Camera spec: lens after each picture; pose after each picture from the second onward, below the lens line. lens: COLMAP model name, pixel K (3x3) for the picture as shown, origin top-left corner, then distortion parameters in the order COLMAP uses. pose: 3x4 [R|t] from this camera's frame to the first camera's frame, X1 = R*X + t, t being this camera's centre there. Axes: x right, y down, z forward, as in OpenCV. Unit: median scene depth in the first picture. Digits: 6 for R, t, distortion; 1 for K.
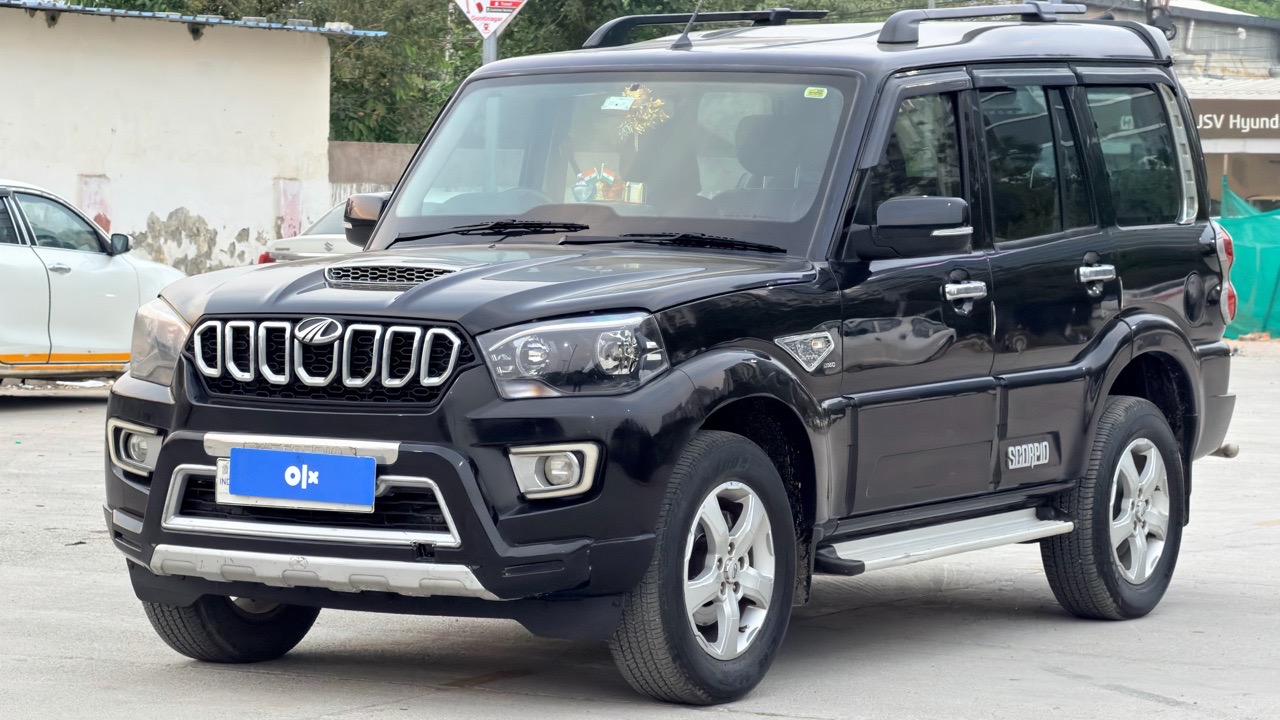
lens RADIAL K [[3907.9, 0, 640.2], [0, 3907.9, 360.9], [0, 0, 1]] dist [0.096087, 0.000000]
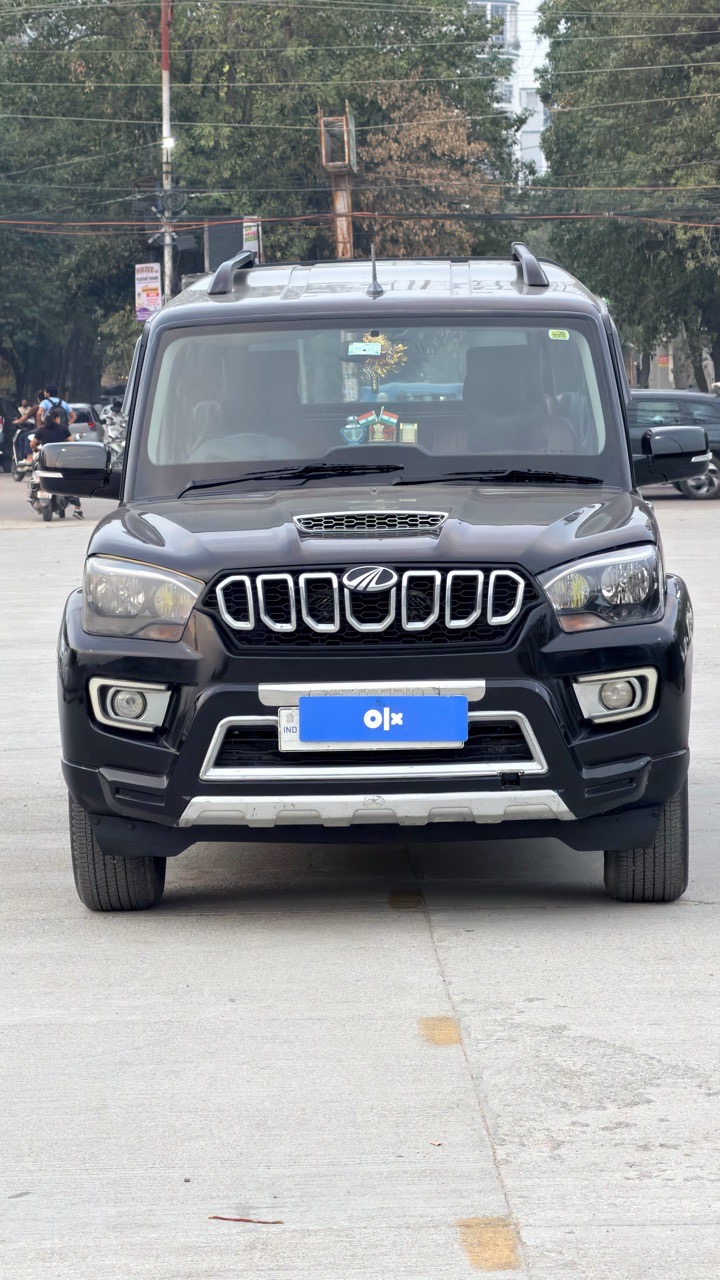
lens RADIAL K [[3907.9, 0, 360.1], [0, 3907.9, 639.6], [0, 0, 1]] dist [0.096087, 0.000000]
pose [[0.873876, -0.064573, 0.481841, -0.590982], [0.052831, 0.997883, 0.037915, -0.031438], [-0.483270, -0.007677, 0.875438, 0.086597]]
